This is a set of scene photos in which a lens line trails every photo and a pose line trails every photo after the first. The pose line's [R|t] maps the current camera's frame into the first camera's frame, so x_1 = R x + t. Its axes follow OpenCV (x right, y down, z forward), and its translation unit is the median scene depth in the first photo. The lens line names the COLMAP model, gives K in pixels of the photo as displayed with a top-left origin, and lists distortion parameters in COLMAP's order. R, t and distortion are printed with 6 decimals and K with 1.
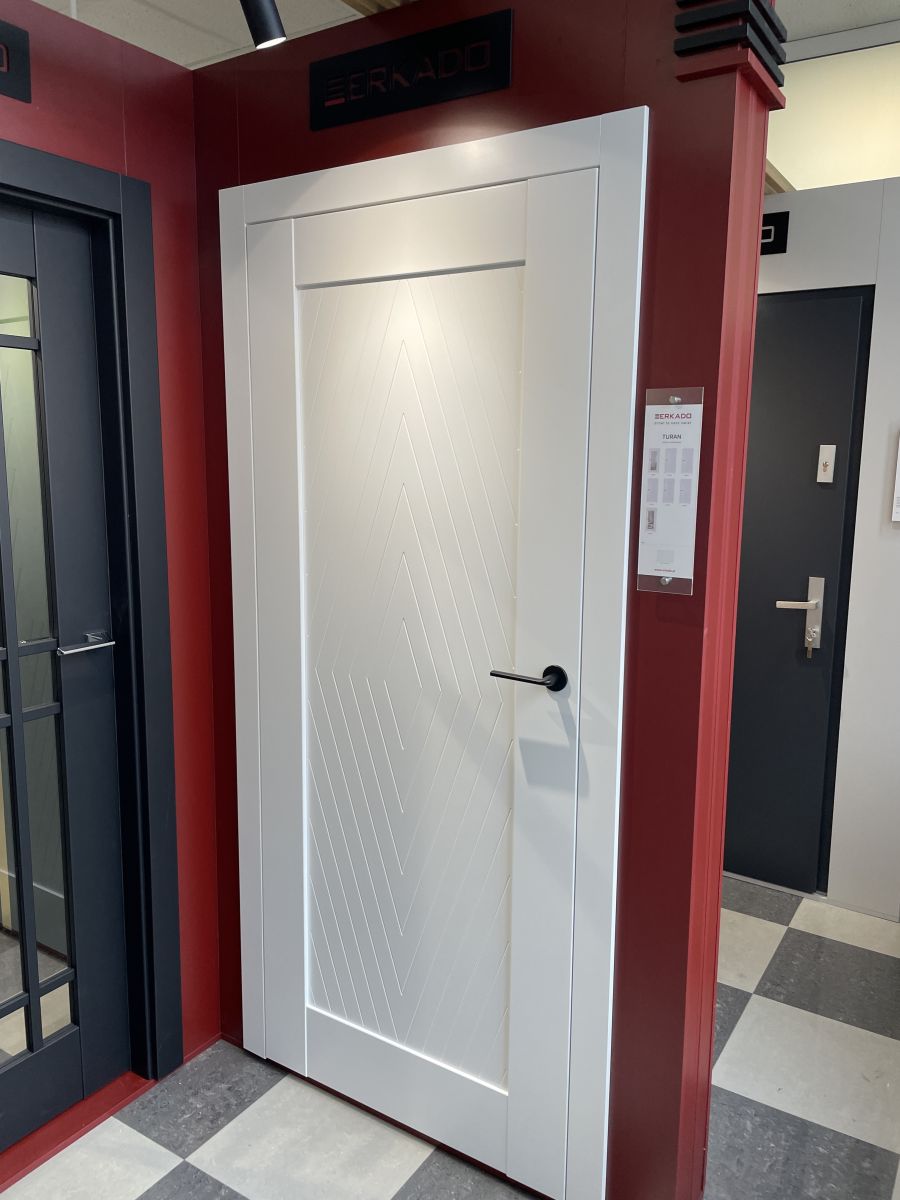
lens RADIAL K [[900.3, 0, 452.2], [0, 900.3, 597.3], [0, 0, 1]] dist [0.104622, -0.131265]
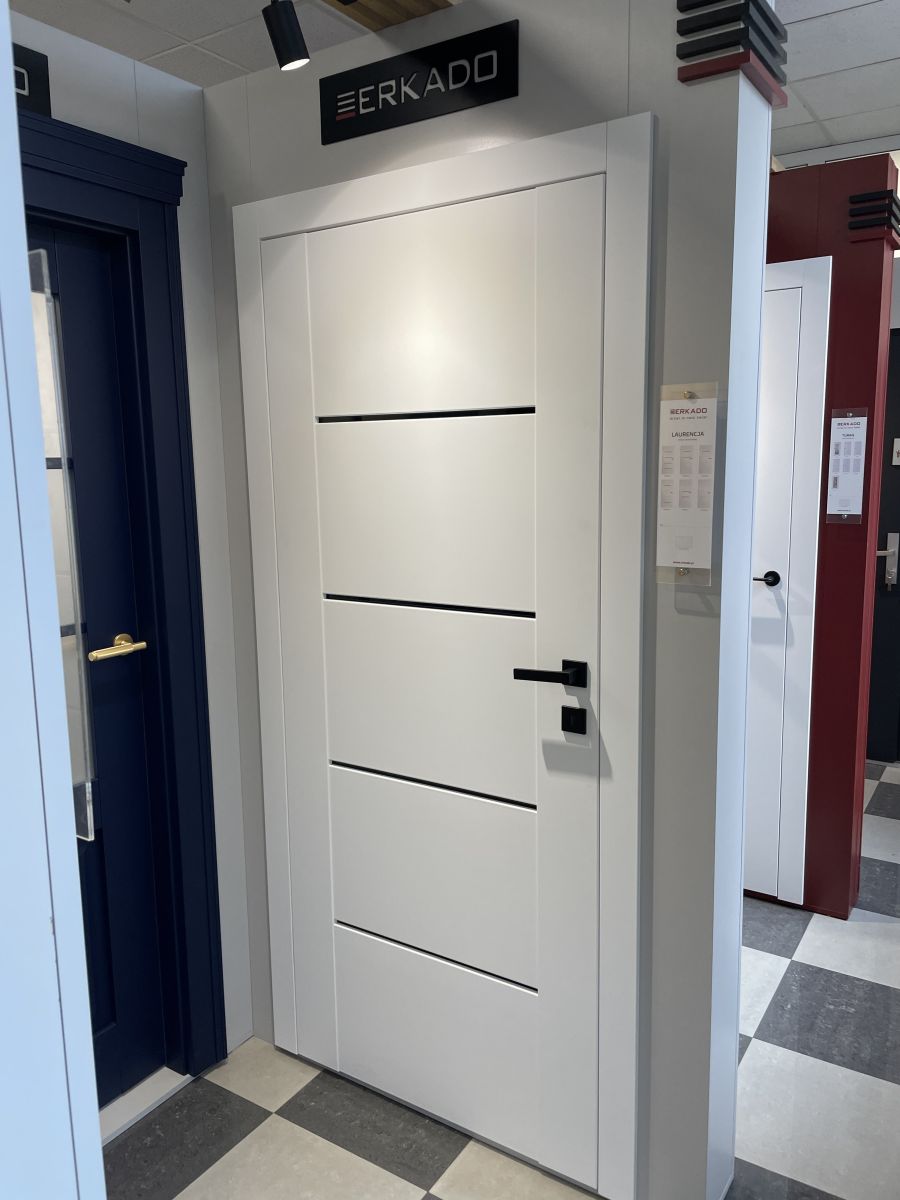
lens RADIAL K [[931.6, 0, 413.6], [0, 931.6, 599.5], [0, 0, 1]] dist [0.113650, -0.147184]
pose [[0.999463, -0.023500, -0.022850, -0.304217], [0.023408, 0.999717, -0.004321, 0.070809], [0.022945, 0.003784, 0.999730, -0.467568]]
